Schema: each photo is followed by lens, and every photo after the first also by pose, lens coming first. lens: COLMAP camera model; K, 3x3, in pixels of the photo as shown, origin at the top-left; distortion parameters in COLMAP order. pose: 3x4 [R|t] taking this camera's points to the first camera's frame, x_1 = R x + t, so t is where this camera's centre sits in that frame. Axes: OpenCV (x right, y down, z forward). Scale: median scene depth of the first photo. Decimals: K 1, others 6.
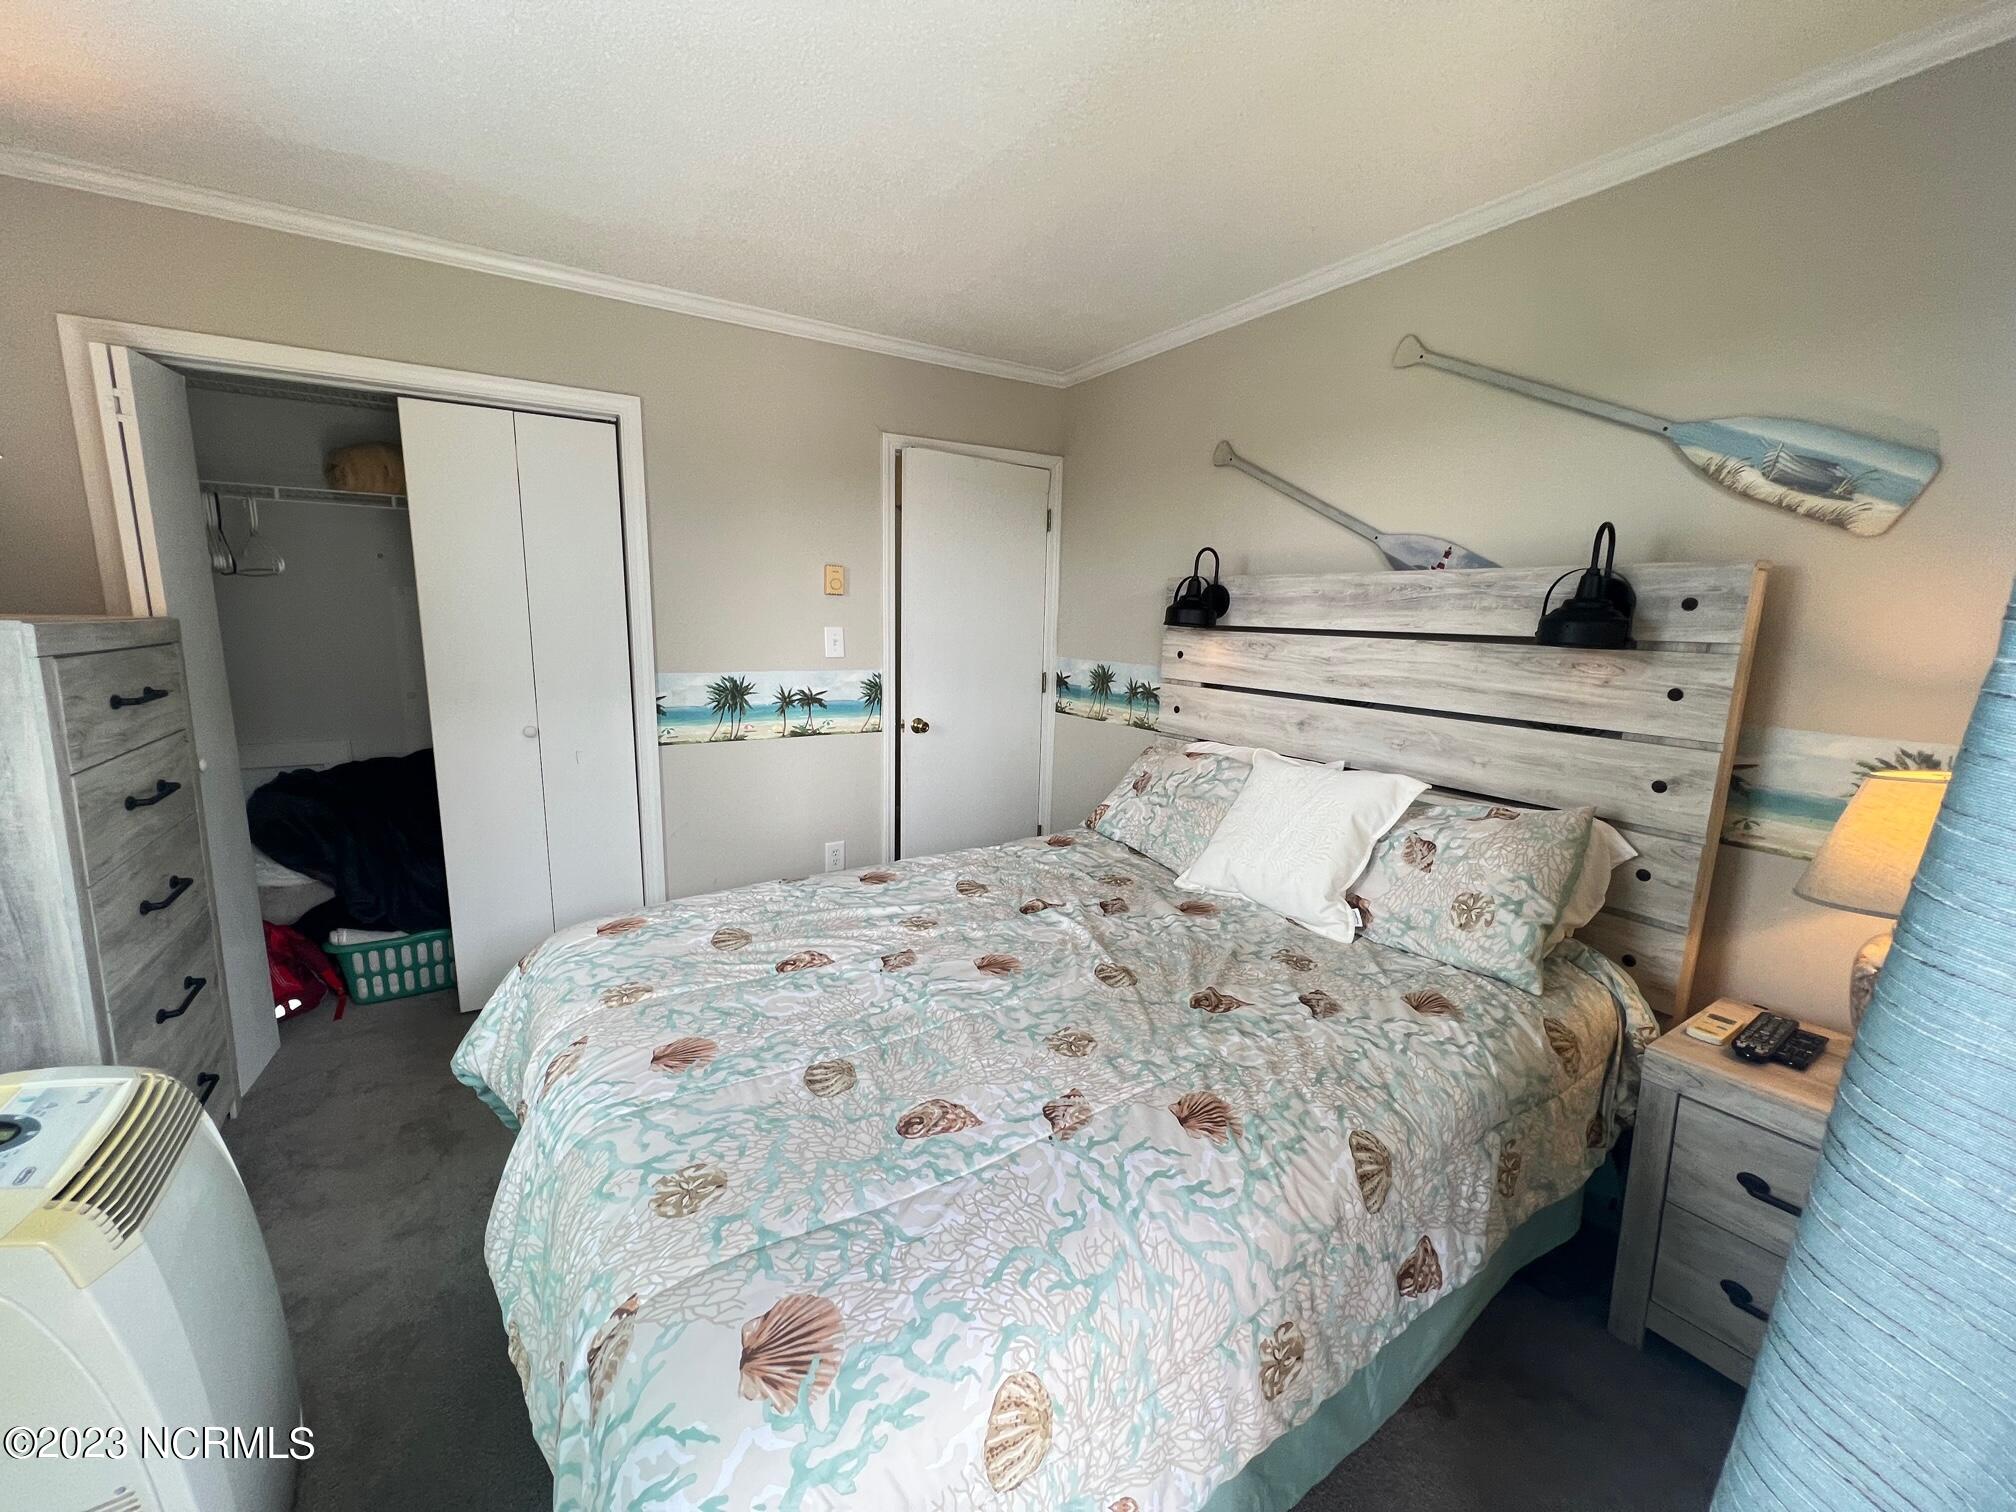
lens RADIAL K [[802.5, 0, 1003.1], [0, 802.5, 749.0], [0, 0, 1]] dist [-0.000626, 0.000058]
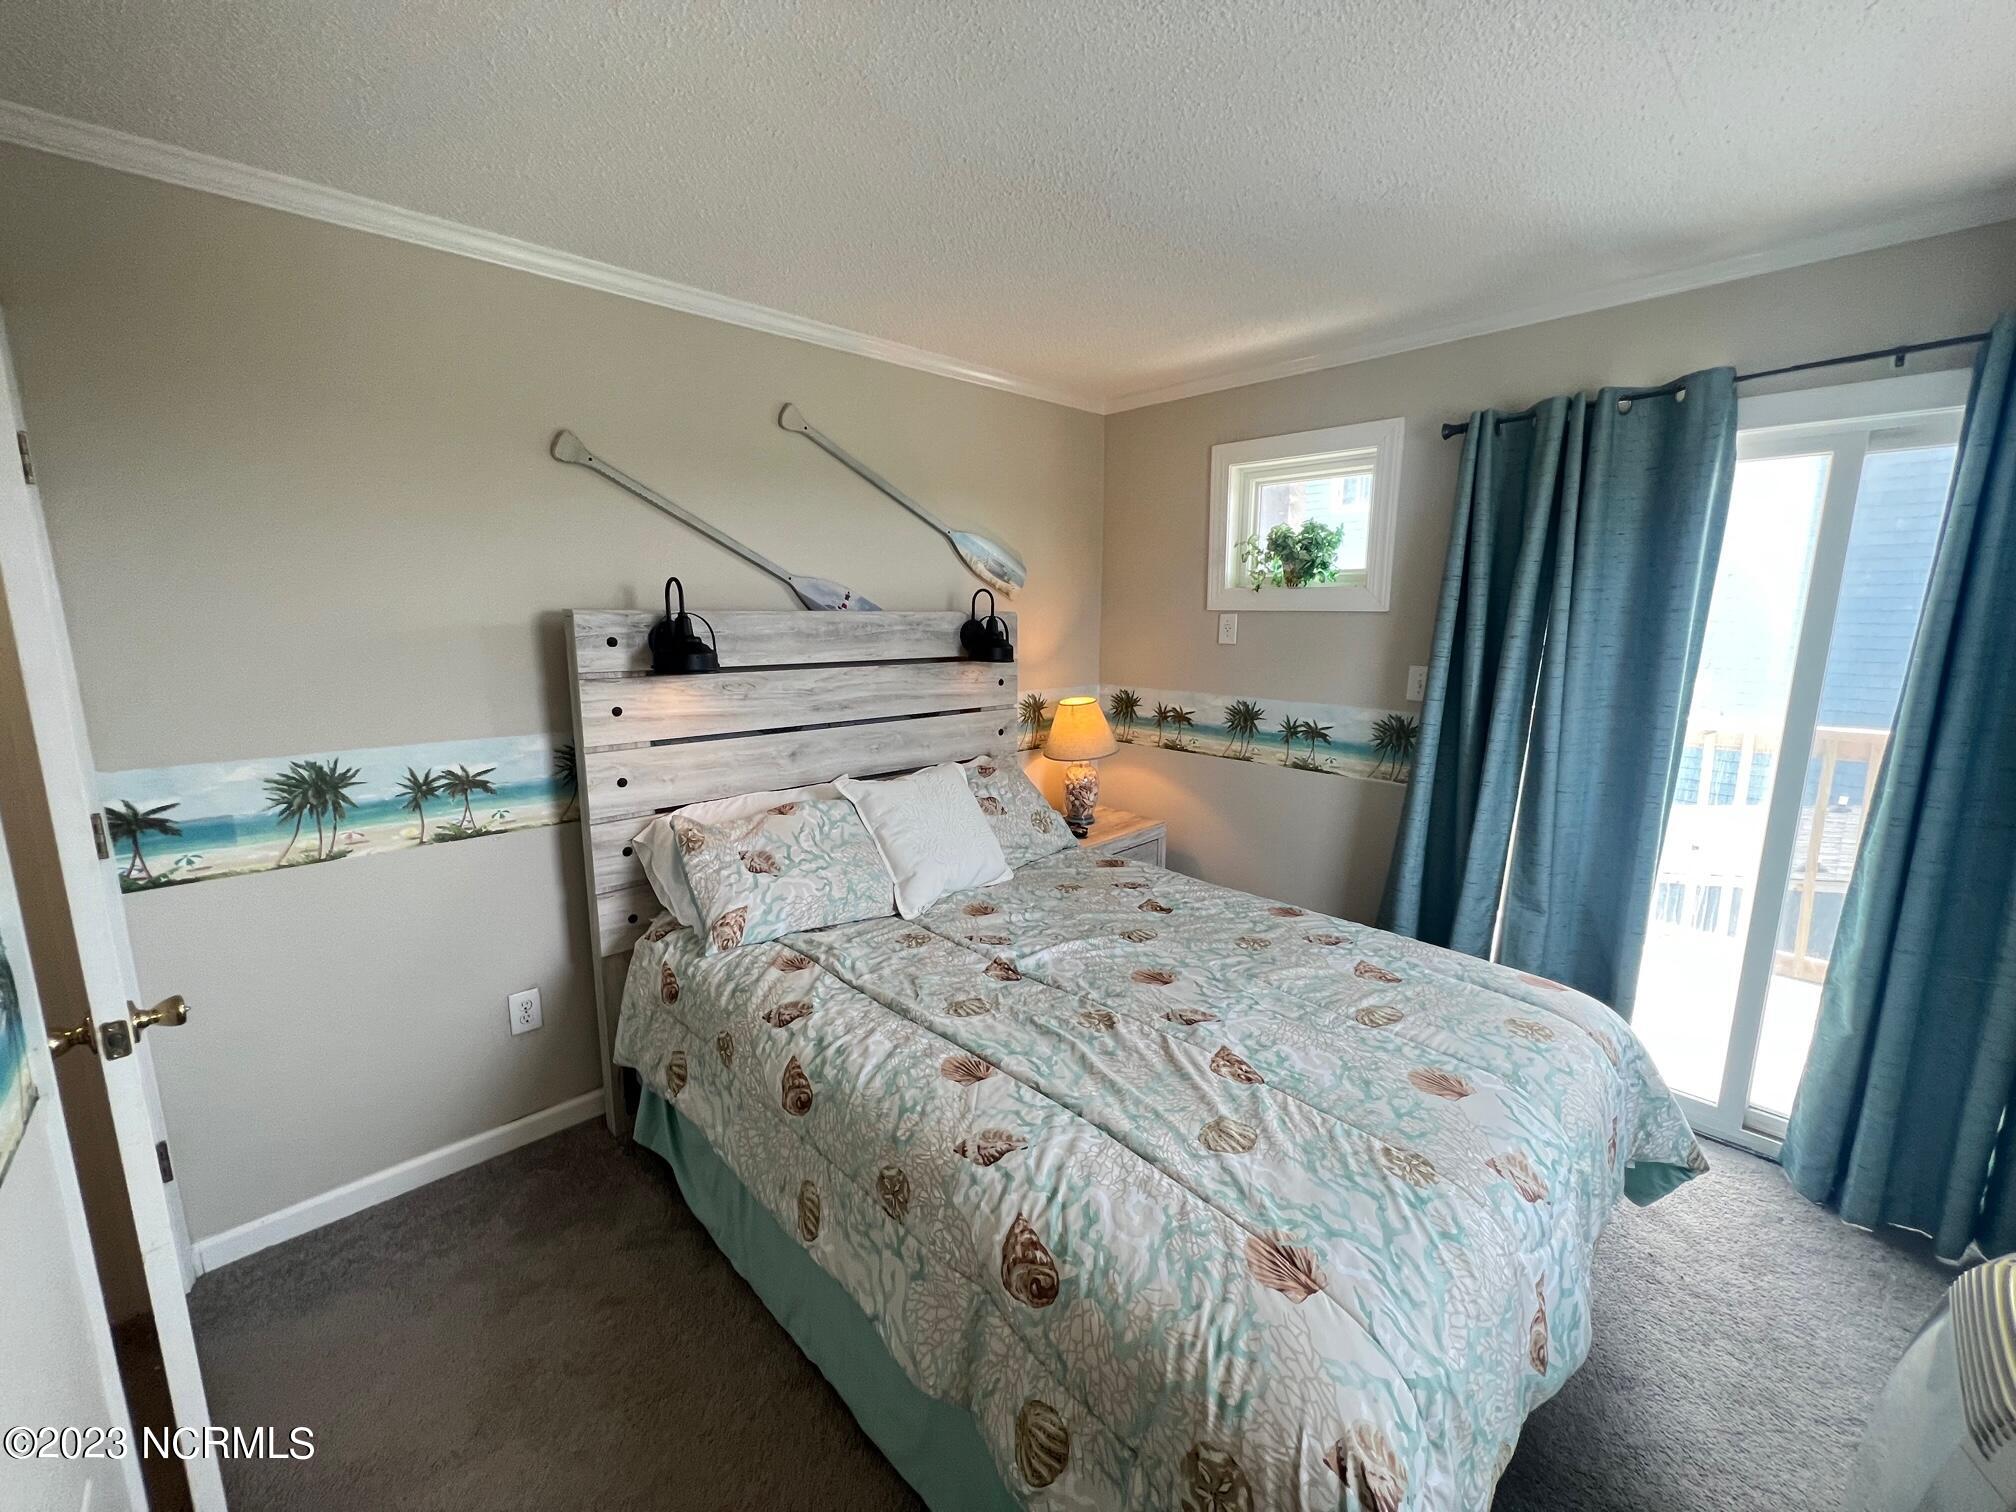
lens RADIAL K [[802.5, 0, 1003.1], [0, 802.5, 749.0], [0, 0, 1]] dist [-0.000626, 0.000058]
pose [[-0.181156, -0.187667, 0.965382, -0.761016], [0.159695, 0.962983, 0.217168, -0.246418], [-0.970402, 0.193508, -0.144481, 0.984856]]
